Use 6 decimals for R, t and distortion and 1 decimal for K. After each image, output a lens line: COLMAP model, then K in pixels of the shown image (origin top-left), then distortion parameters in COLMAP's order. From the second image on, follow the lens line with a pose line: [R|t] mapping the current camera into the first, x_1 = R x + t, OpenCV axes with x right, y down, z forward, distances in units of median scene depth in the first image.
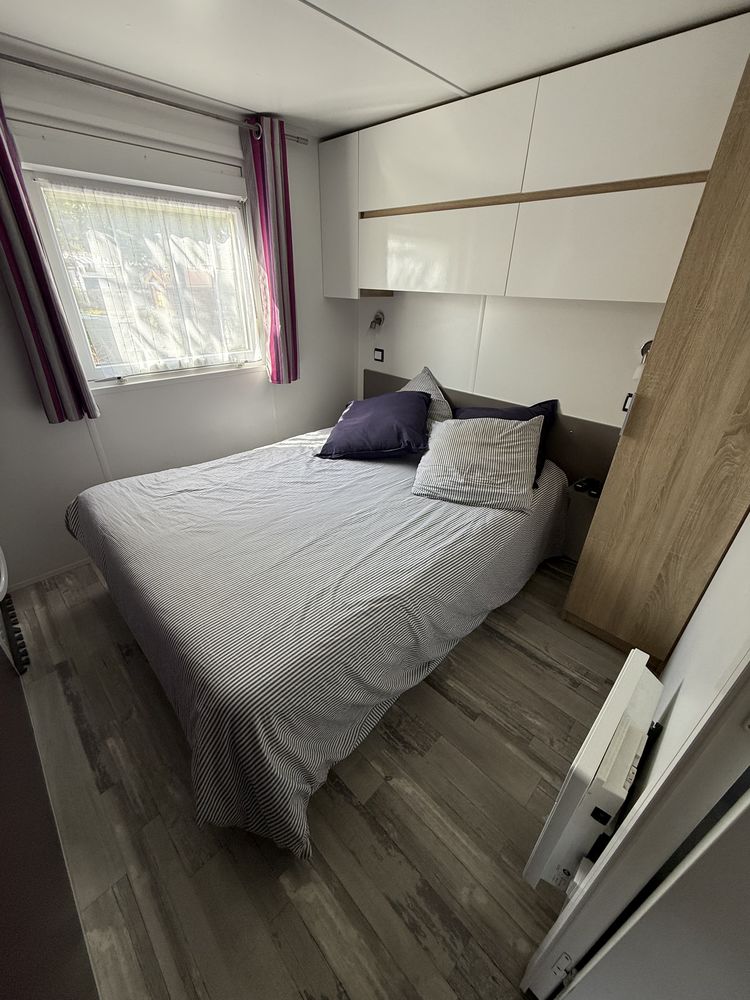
lens RADIAL K [[397.9, 0, 377.0], [0, 397.9, 490.9], [0, 0, 1]] dist [-0.003895, 0.001316]
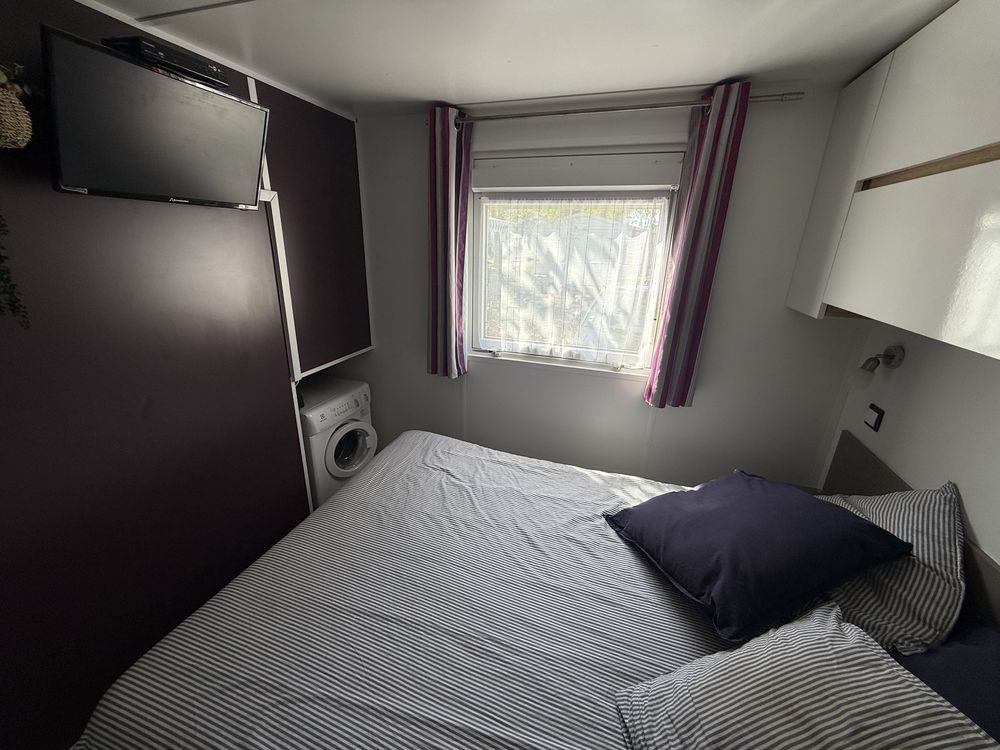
lens RADIAL K [[397.9, 0, 498.7], [0, 397.9, 370.8], [0, 0, 1]] dist [-0.003895, 0.001316]
pose [[0.444832, 0.267770, -0.854648, 0.305353], [-0.436964, 0.897864, 0.053876, -0.289326], [0.781784, 0.349484, 0.516405, 0.438769]]
